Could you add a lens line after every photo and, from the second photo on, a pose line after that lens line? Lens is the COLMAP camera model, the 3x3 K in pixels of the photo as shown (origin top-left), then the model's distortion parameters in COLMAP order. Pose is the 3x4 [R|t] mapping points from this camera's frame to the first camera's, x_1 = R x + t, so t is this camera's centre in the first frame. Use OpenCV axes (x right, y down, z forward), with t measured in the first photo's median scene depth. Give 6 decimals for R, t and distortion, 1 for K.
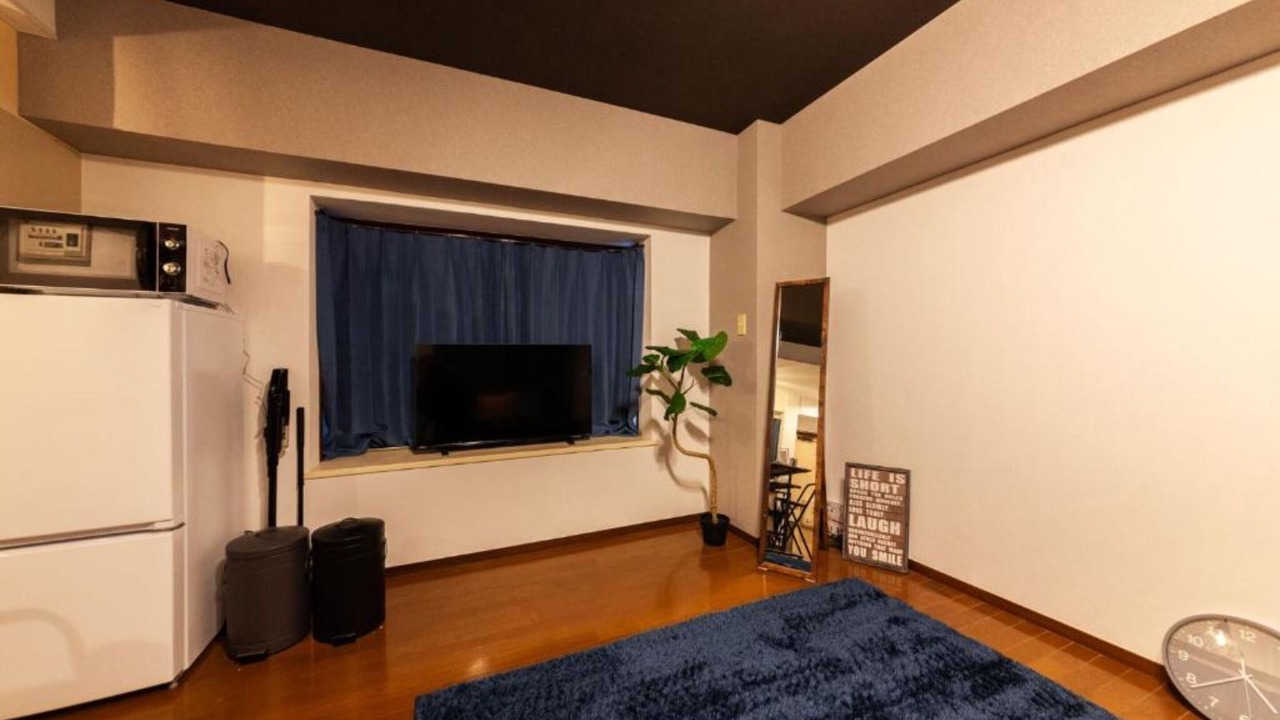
lens RADIAL K [[454.3, 0, 640.0], [0, 454.3, 360.0], [0, 0, 1]] dist [0.000472, 0.000077]
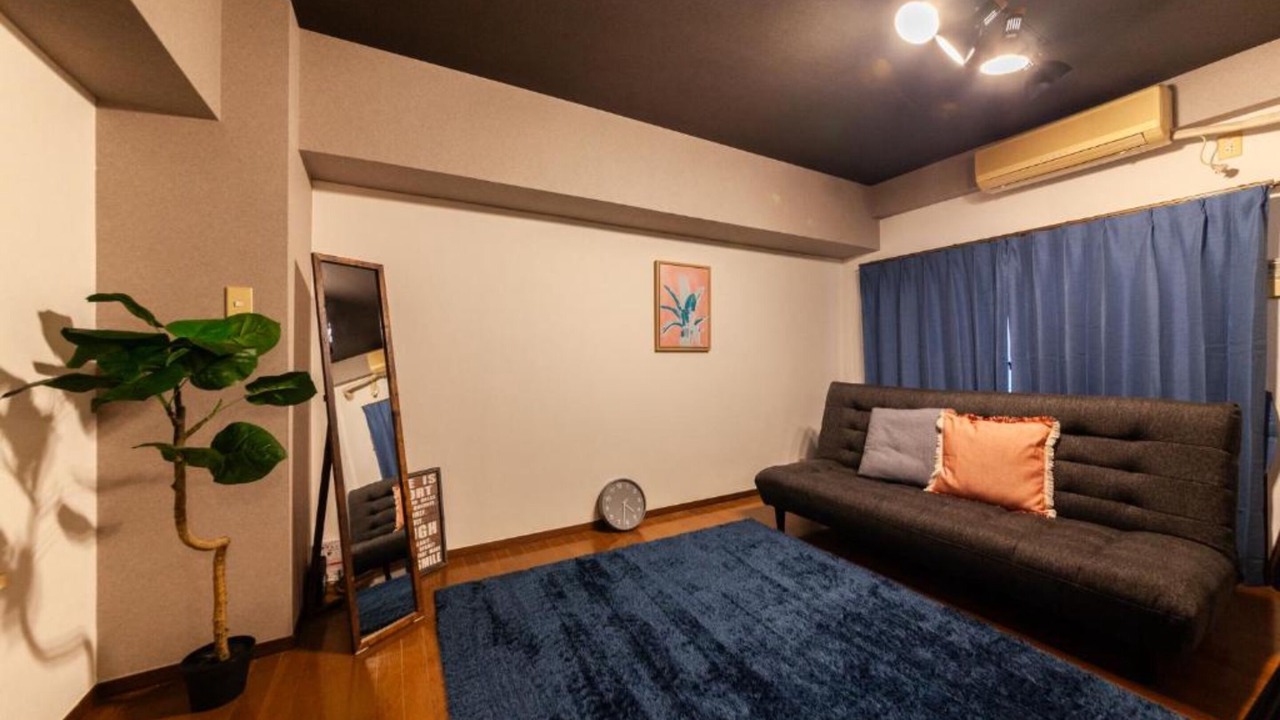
lens RADIAL K [[454.3, 0, 640.0], [0, 454.3, 360.0], [0, 0, 1]] dist [0.000472, 0.000077]
pose [[-0.088667, 0.009393, 0.996017, -0.480605], [0.015281, 0.999851, -0.008069, 0.009749], [-0.995944, 0.014504, -0.088797, 0.605881]]
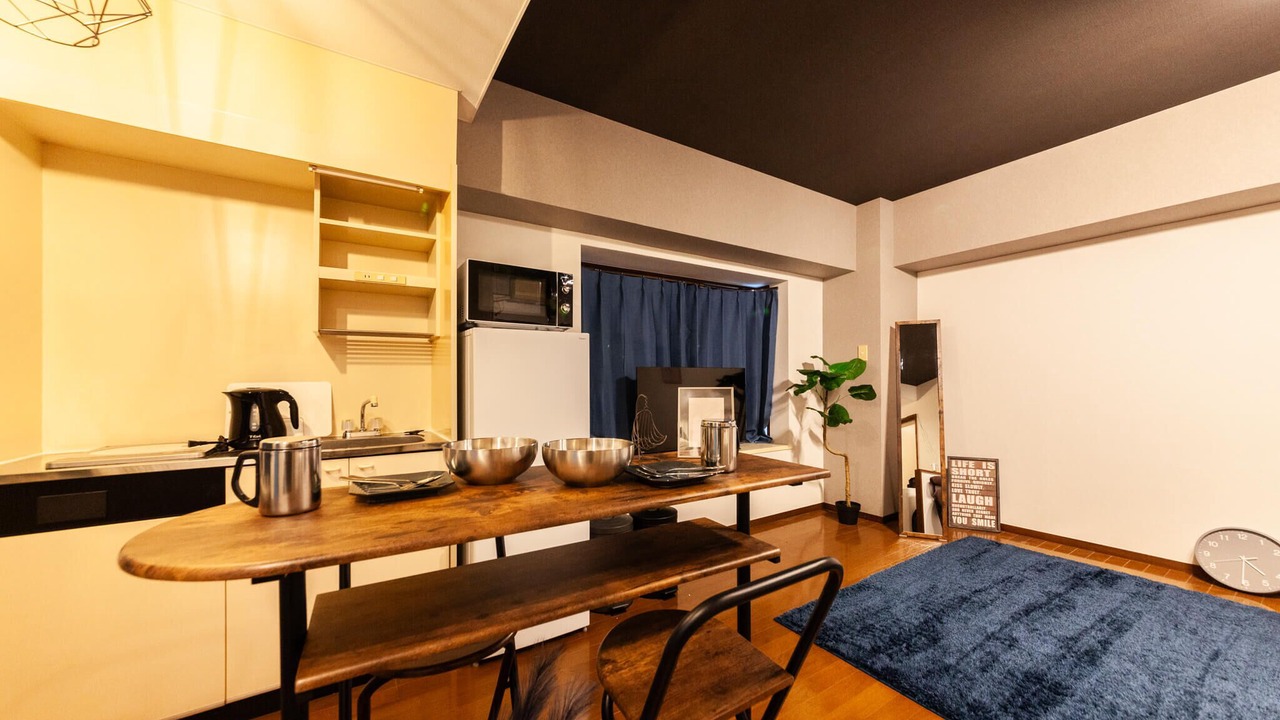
lens RADIAL K [[462.9, 0, 642.6], [0, 462.9, 374.5], [0, 0, 1]] dist [-0.000825, -0.000010]
pose [[0.986286, 0.003887, 0.165002, -0.702869], [-0.001436, 0.999887, -0.014973, 0.004140], [-0.165041, 0.014531, 0.986180, -0.224265]]
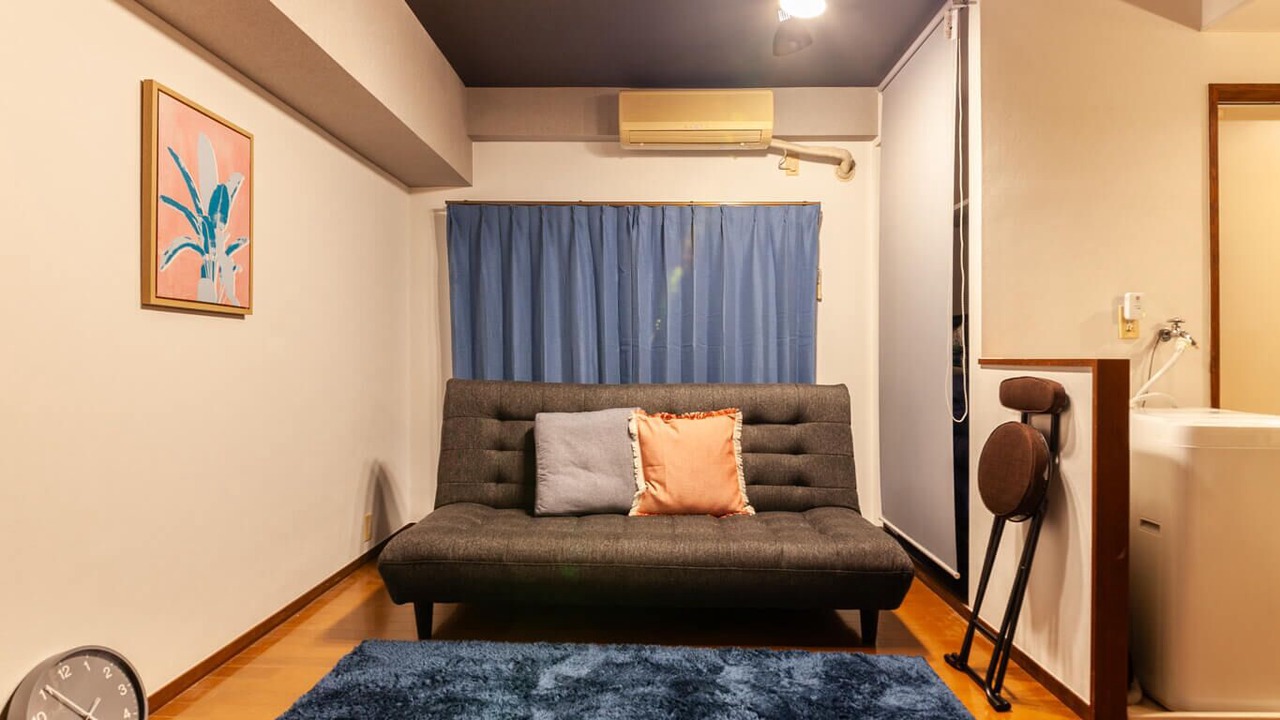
lens RADIAL K [[679.4, 0, 643.0], [0, 679.4, 367.0], [0, 0, 1]] dist [-0.001394, -0.000433]
pose [[-0.905256, -0.000241, 0.424867, -0.034041], [0.004284, 0.999944, 0.009693, 0.040032], [-0.424845, 0.010595, -0.905204, 0.909790]]
